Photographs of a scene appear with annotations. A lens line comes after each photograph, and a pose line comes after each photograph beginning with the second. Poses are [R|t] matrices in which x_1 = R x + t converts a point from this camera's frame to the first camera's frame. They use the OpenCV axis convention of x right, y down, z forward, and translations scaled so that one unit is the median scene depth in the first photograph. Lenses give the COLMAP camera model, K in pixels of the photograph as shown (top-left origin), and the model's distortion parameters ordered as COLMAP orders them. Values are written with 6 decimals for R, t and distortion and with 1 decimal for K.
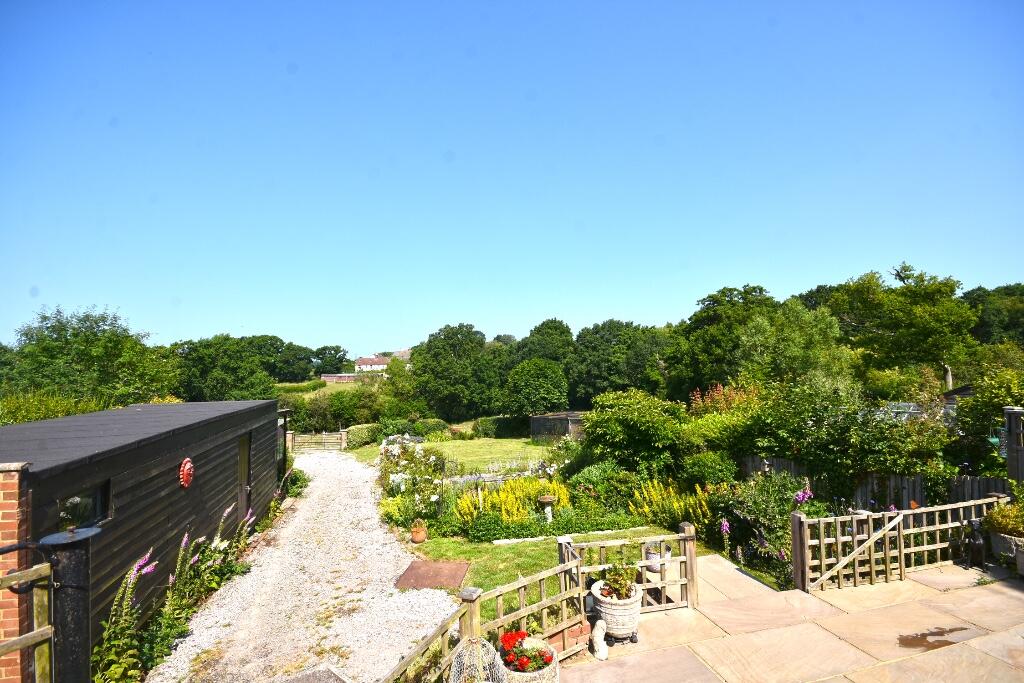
lens RADIAL K [[449.0, 0, 517.6], [0, 449.0, 349.8], [0, 0, 1]] dist [-0.003705, -0.007641]
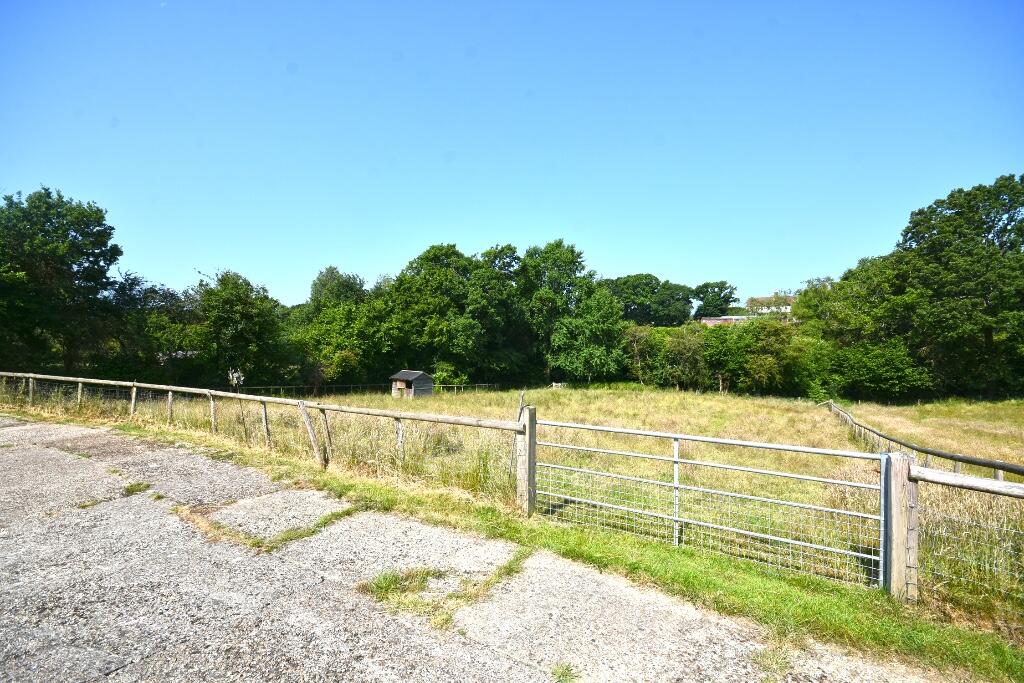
lens RADIAL K [[449.0, 0, 512.5], [0, 449.0, 350.1], [0, 0, 1]] dist [-0.003705, -0.007641]
pose [[0.680222, 0.044096, -0.731679, -0.220531], [0.029767, 0.995704, 0.087681, 0.098923], [0.732402, -0.081422, 0.675987, 0.584337]]
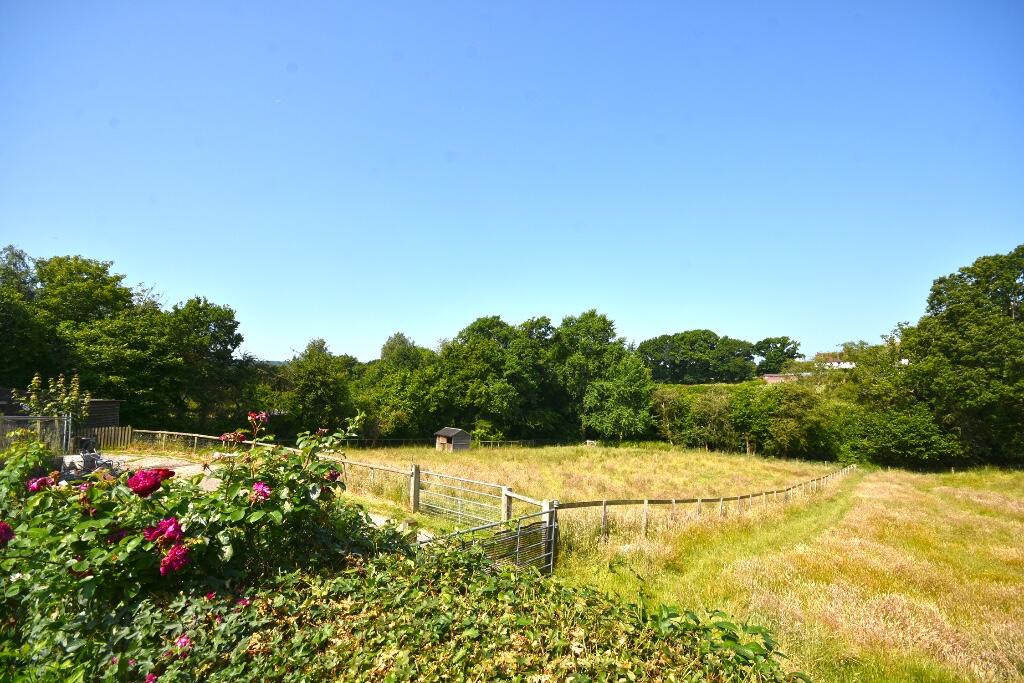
lens RADIAL K [[449.0, 0, 513.0], [0, 449.0, 348.6], [0, 0, 1]] dist [-0.003705, -0.007641]
pose [[0.563264, -0.044479, -0.825079, -0.094606], [0.029376, 0.998997, -0.033800, 0.074211], [0.825754, -0.005199, 0.564006, 0.566259]]
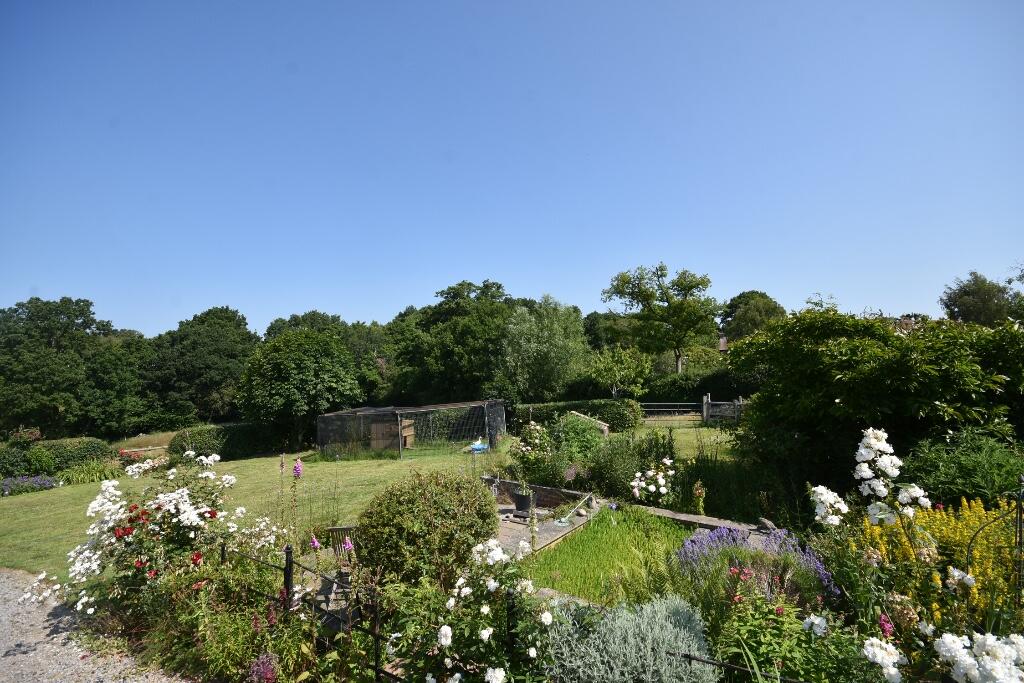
lens RADIAL K [[449.0, 0, 516.7], [0, 449.0, 347.9], [0, 0, 1]] dist [-0.003705, -0.007641]
pose [[0.759148, 0.036917, 0.649870, -0.078783], [-0.021498, 0.999268, -0.031651, 0.033406], [-0.650563, 0.010057, 0.759386, 0.171723]]
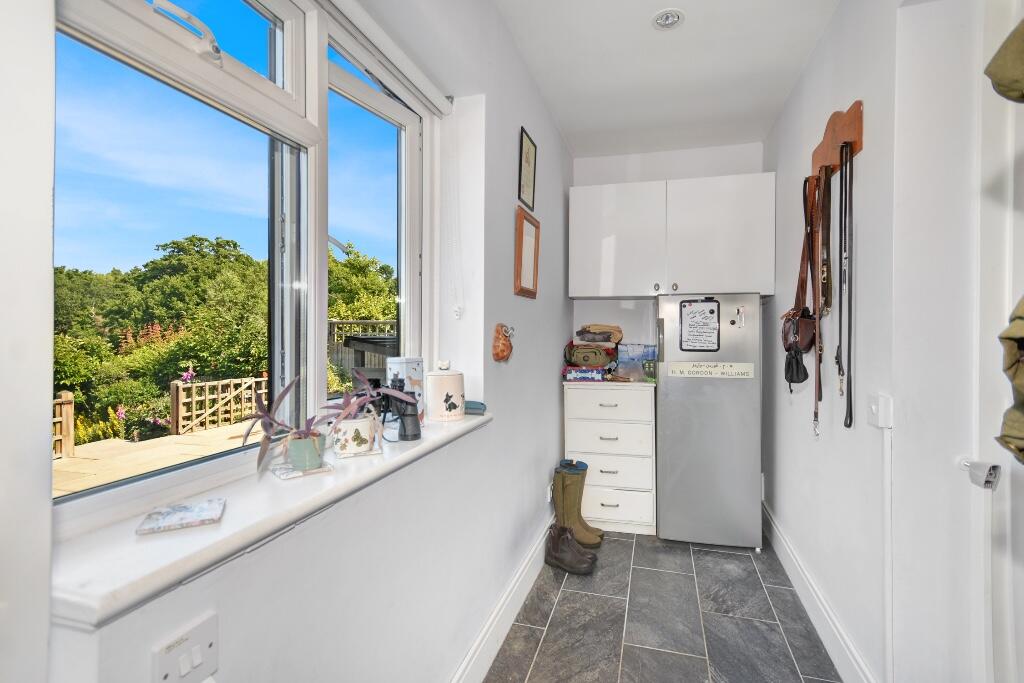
lens RADIAL K [[473.1, 0, 514.3], [0, 473.1, 331.5], [0, 0, 1]] dist [0.022675, 0.000559]
pose [[0.526694, 0.016143, 0.849902, -0.006518], [-0.048045, 0.998787, 0.010804, 0.009948], [-0.848696, -0.046524, 0.526830, -0.048267]]
